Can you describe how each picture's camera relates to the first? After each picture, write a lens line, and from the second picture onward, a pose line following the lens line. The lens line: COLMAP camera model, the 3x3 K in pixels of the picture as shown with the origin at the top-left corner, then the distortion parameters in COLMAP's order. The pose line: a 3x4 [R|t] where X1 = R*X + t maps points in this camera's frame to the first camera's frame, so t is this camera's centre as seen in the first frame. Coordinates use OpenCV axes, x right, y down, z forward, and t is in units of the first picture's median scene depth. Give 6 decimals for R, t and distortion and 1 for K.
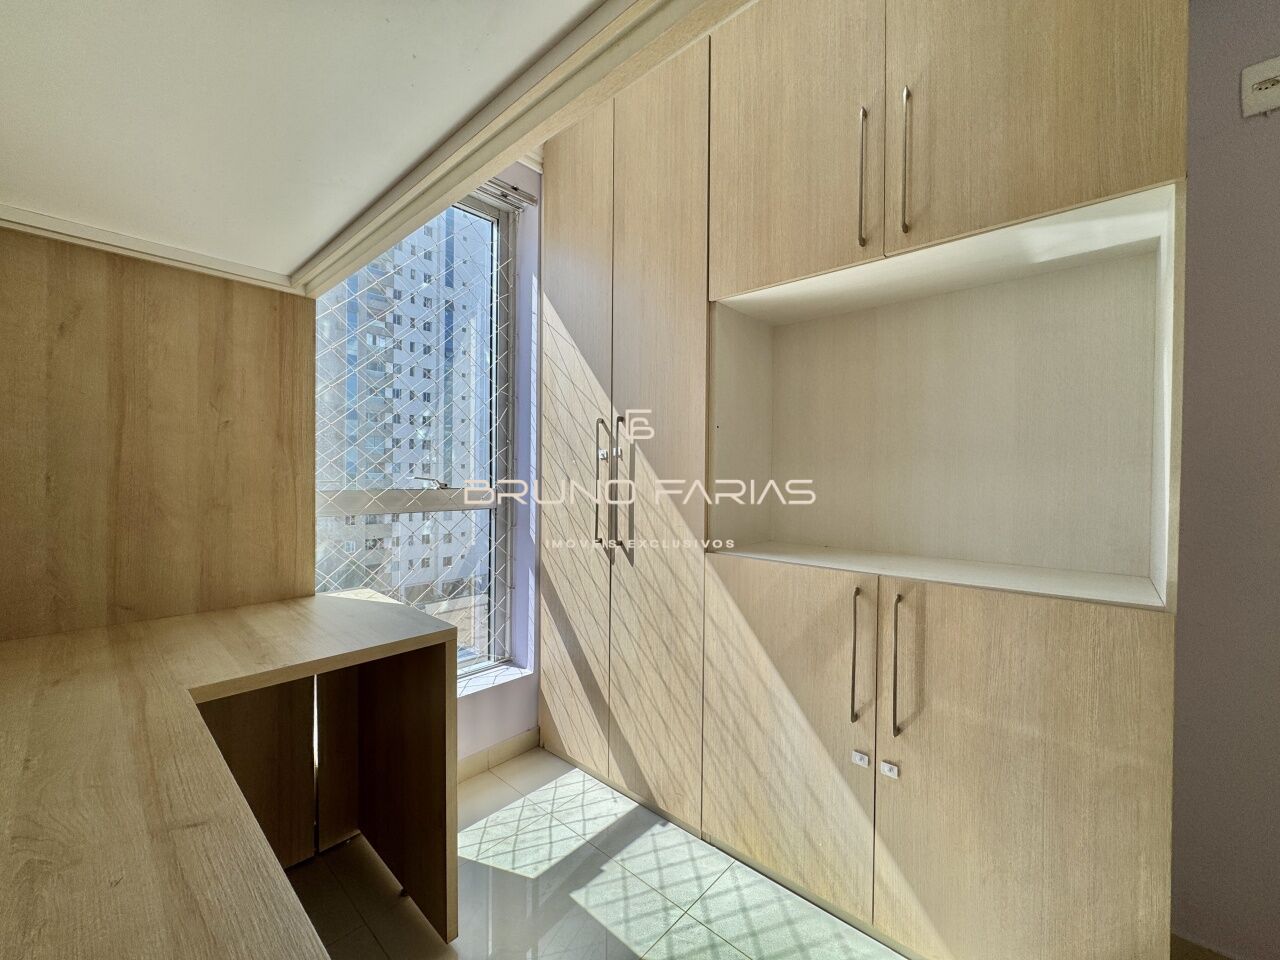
lens RADIAL K [[514.2, 0, 641.6], [0, 514.2, 477.8], [0, 0, 1]] dist [-0.000723, 0.000169]
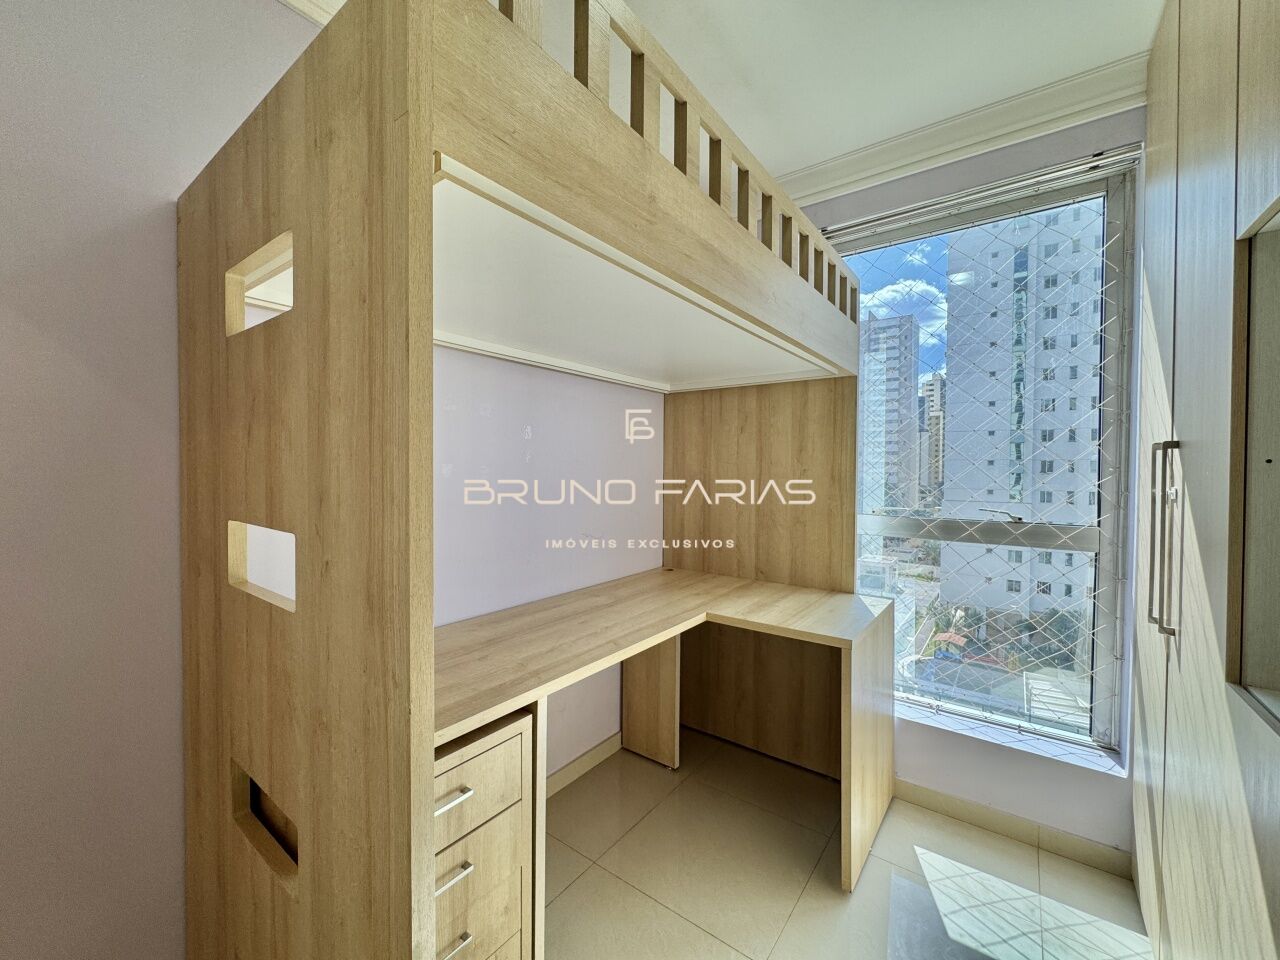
lens RADIAL K [[514.2, 0, 642.8], [0, 514.2, 477.1], [0, 0, 1]] dist [-0.000723, 0.000169]
pose [[0.101796, 0.010261, -0.994752, 0.678893], [-0.013186, 0.999873, 0.008964, -0.087376], [0.994718, 0.012205, 0.101919, 0.312669]]
